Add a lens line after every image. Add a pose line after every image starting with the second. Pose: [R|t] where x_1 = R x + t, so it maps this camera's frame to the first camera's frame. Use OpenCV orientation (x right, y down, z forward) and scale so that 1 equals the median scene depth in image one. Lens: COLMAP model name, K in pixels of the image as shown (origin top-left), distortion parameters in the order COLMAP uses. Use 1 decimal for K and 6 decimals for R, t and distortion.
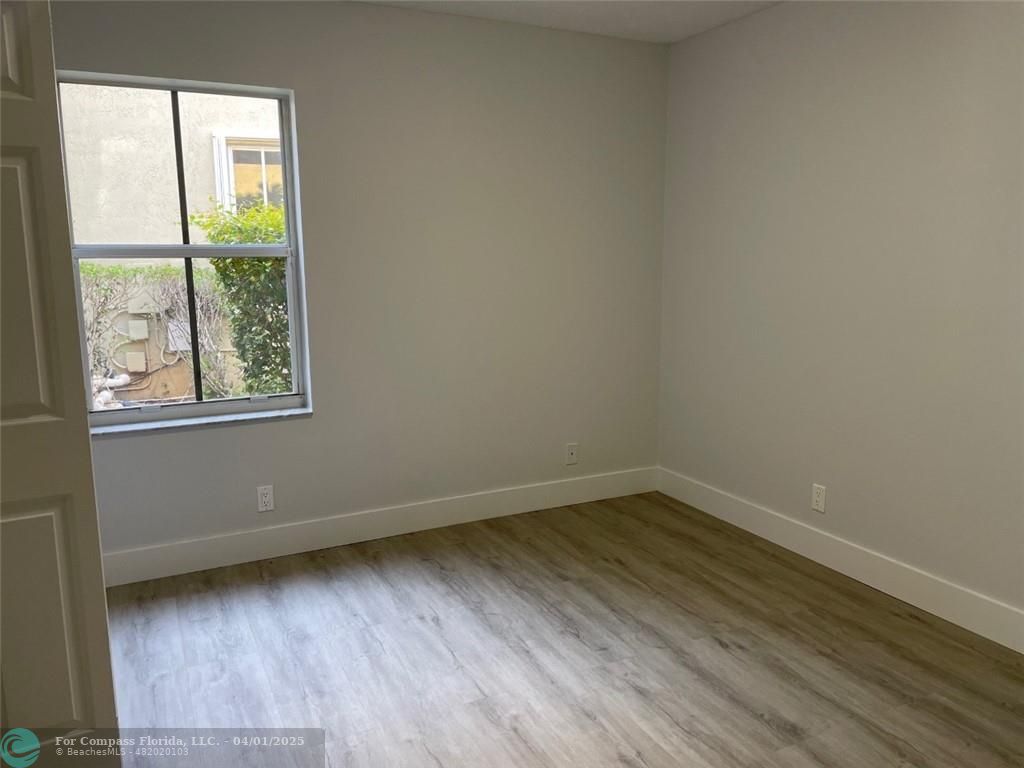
lens RADIAL K [[768.8, 0, 505.7], [0, 768.8, 379.9], [0, 0, 1]] dist [0.077518, -0.101988]
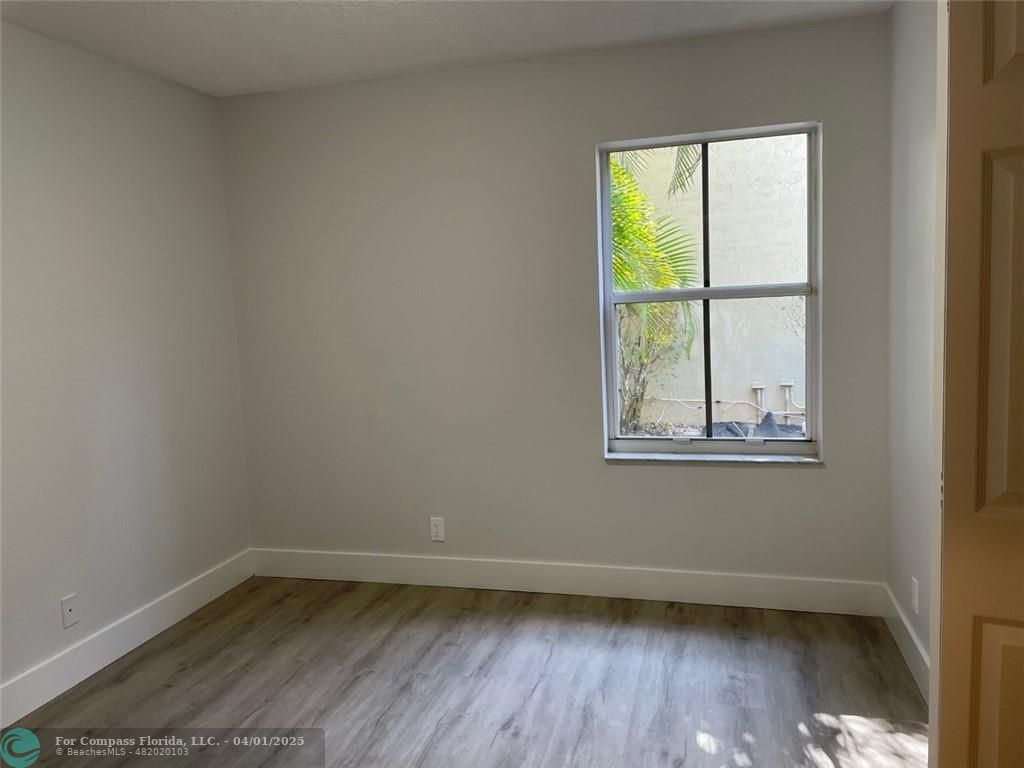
lens RADIAL K [[774.0, 0, 512.7], [0, 774.0, 377.2], [0, 0, 1]] dist [0.092589, -0.117845]
pose [[0.734985, 0.038060, -0.677014, 0.113071], [-0.073895, 0.996973, -0.024176, -0.008845], [0.674045, 0.067797, 0.735573, 0.061978]]
